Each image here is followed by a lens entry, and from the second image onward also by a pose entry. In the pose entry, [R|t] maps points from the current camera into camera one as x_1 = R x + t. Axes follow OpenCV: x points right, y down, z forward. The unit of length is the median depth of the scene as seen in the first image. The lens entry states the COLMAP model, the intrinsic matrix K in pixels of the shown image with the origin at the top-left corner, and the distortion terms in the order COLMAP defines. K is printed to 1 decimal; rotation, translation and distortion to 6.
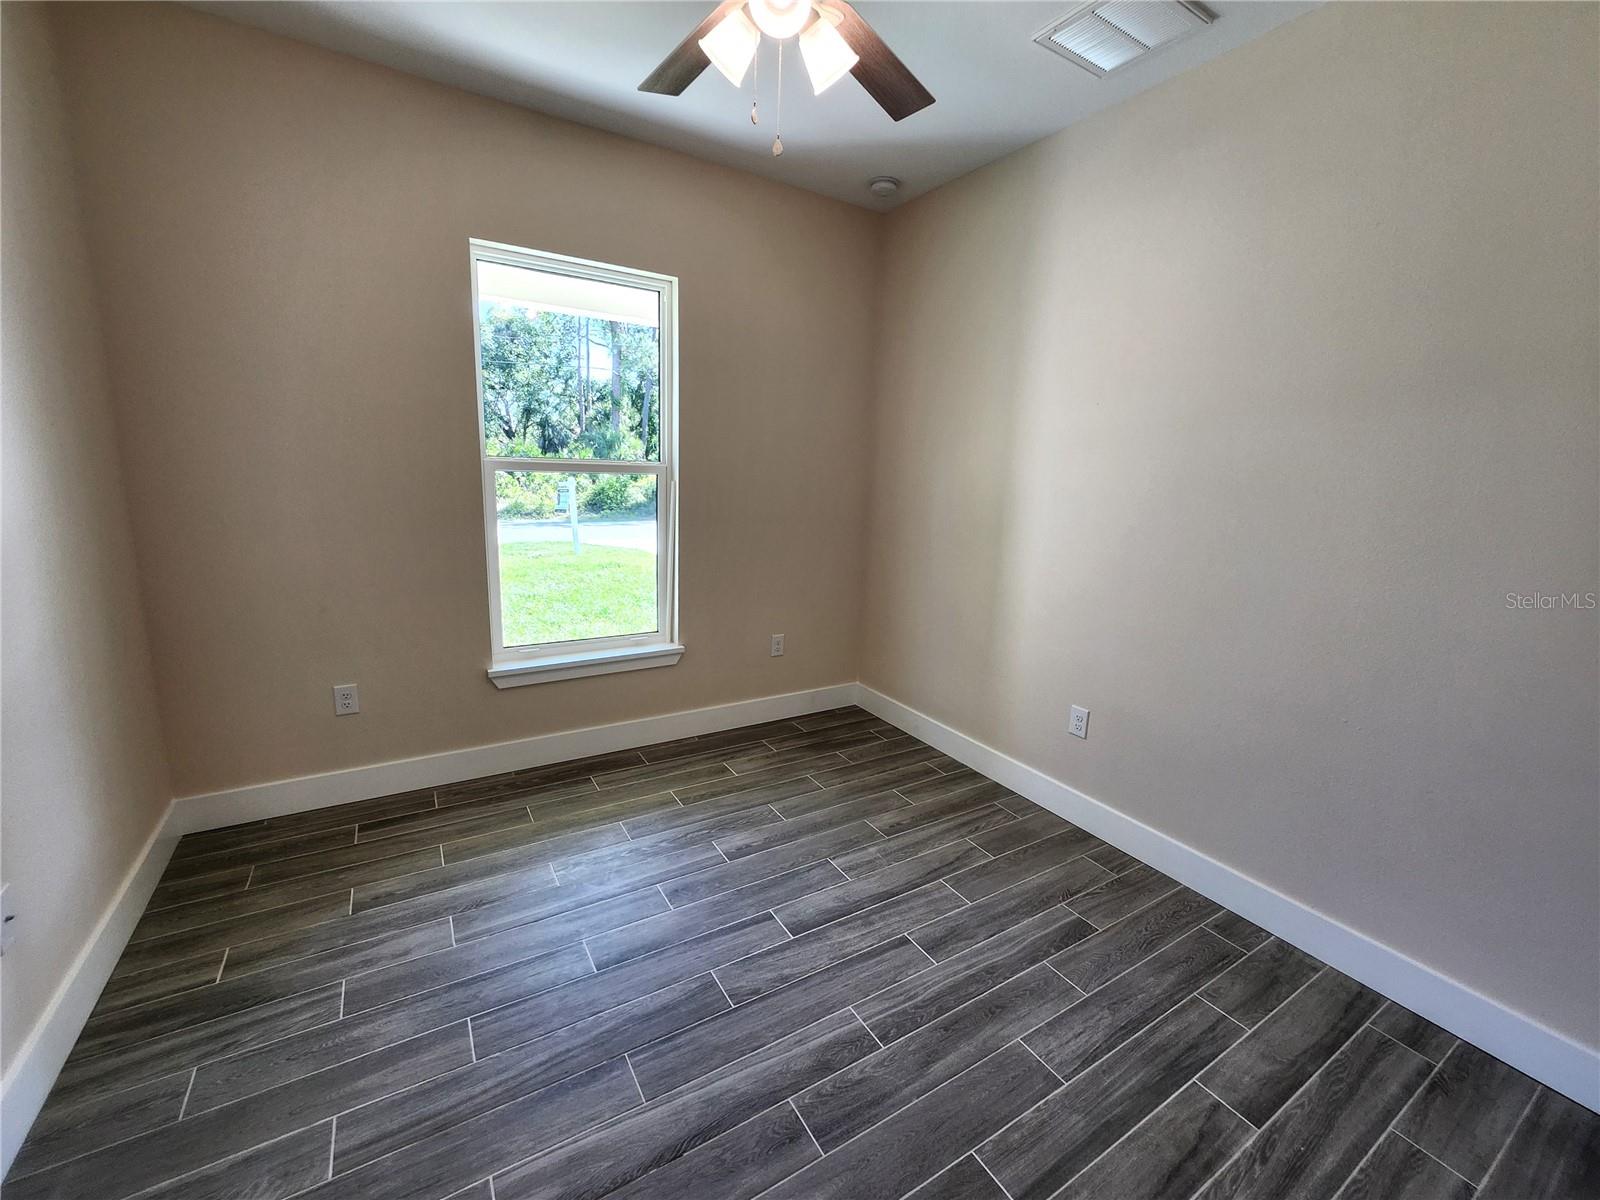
lens RADIAL K [[645.6, 0, 800.0], [0, 645.6, 600.0], [0, 0, 1]] dist [-0.001161, -0.000166]
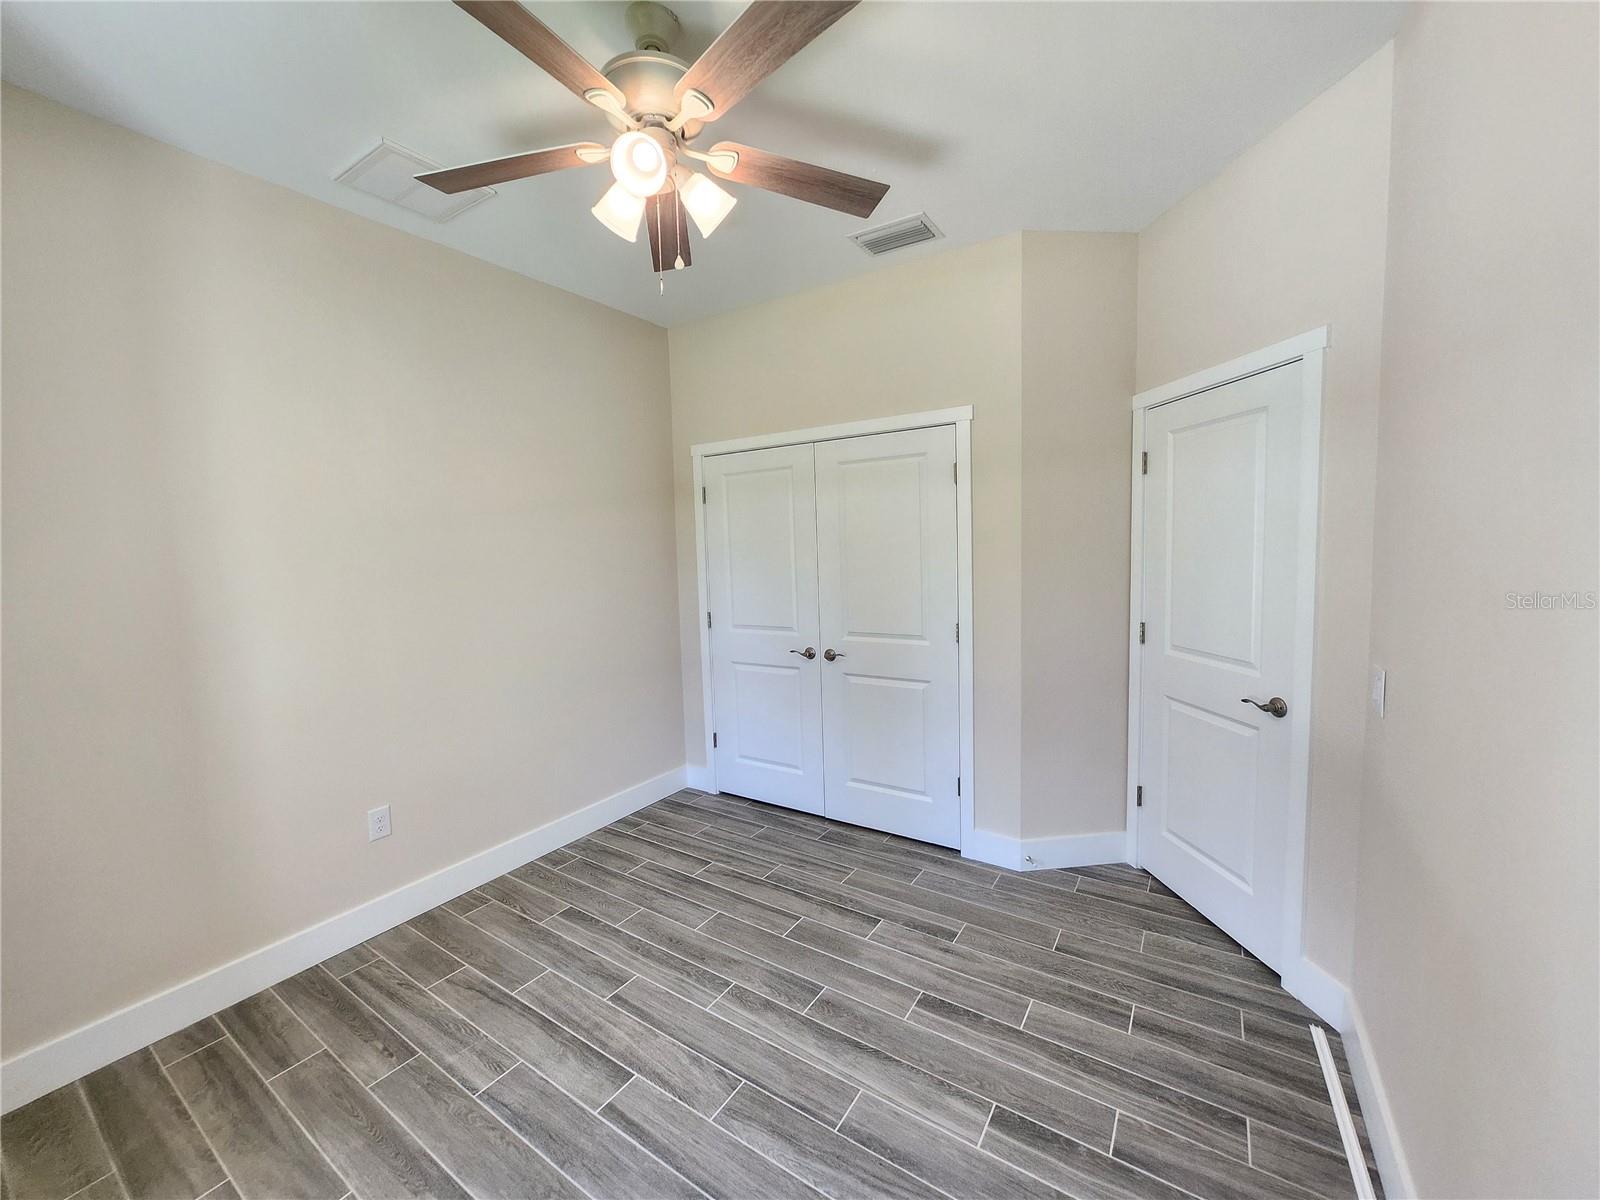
lens RADIAL K [[645.6, 0, 800.0], [0, 645.6, 600.0], [0, 0, 1]] dist [-0.001161, -0.000166]
pose [[-0.428261, -0.107773, 0.897206, -0.907545], [0.197562, 0.957678, 0.209339, -0.279825], [-0.881795, 0.266905, -0.388844, 1.031756]]
